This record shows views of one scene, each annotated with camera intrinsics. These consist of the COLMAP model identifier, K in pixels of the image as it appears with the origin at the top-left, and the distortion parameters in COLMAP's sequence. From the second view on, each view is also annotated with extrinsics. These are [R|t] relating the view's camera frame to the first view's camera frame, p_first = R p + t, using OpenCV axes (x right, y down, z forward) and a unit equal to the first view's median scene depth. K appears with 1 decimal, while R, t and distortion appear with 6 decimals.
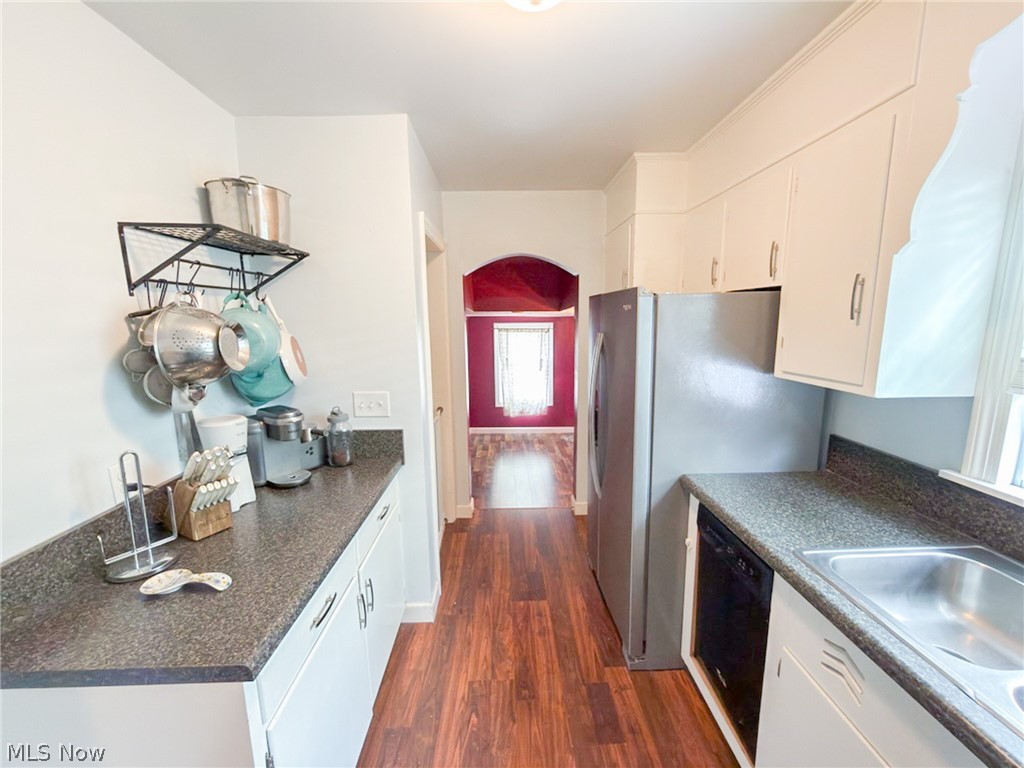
lens RADIAL K [[408.5, 0, 512.0], [0, 408.5, 384.0], [0, 0, 1]] dist [-0.000170, -0.000522]
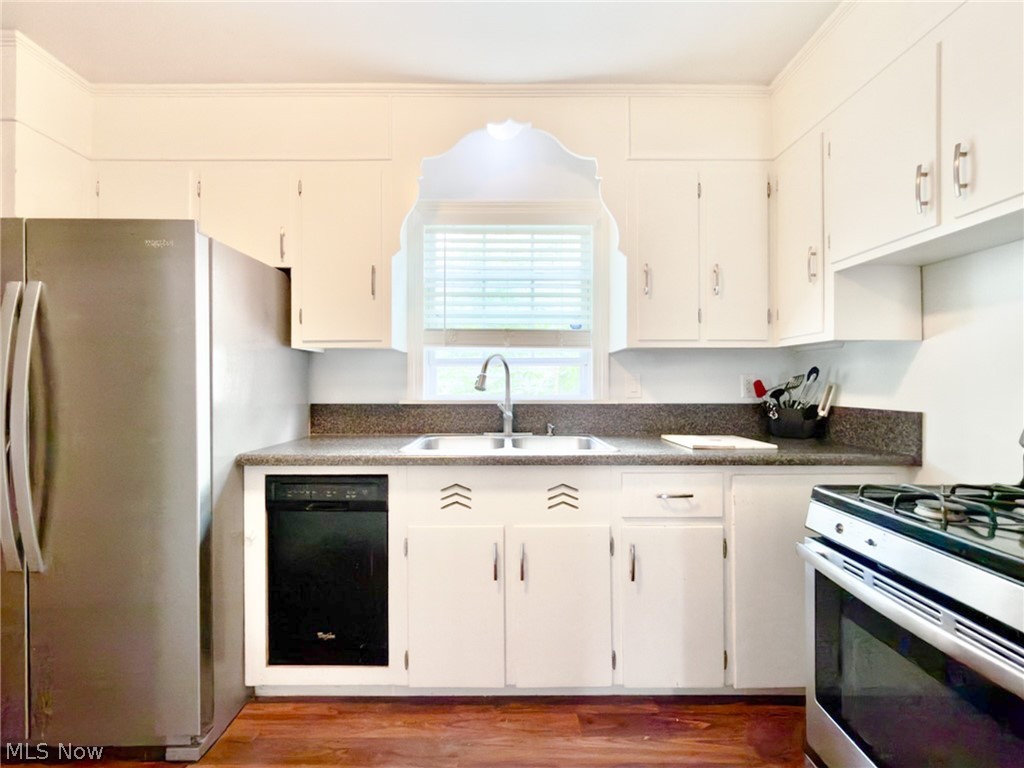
lens RADIAL K [[422.0, 0, 512.0], [0, 422.0, 384.0], [0, 0, 1]] dist [-0.001166, -0.000703]
pose [[0.026404, 0.001557, 0.999650, -0.488409], [0.165318, 0.986223, -0.005903, 0.182803], [-0.985887, 0.165416, 0.025782, 0.394907]]
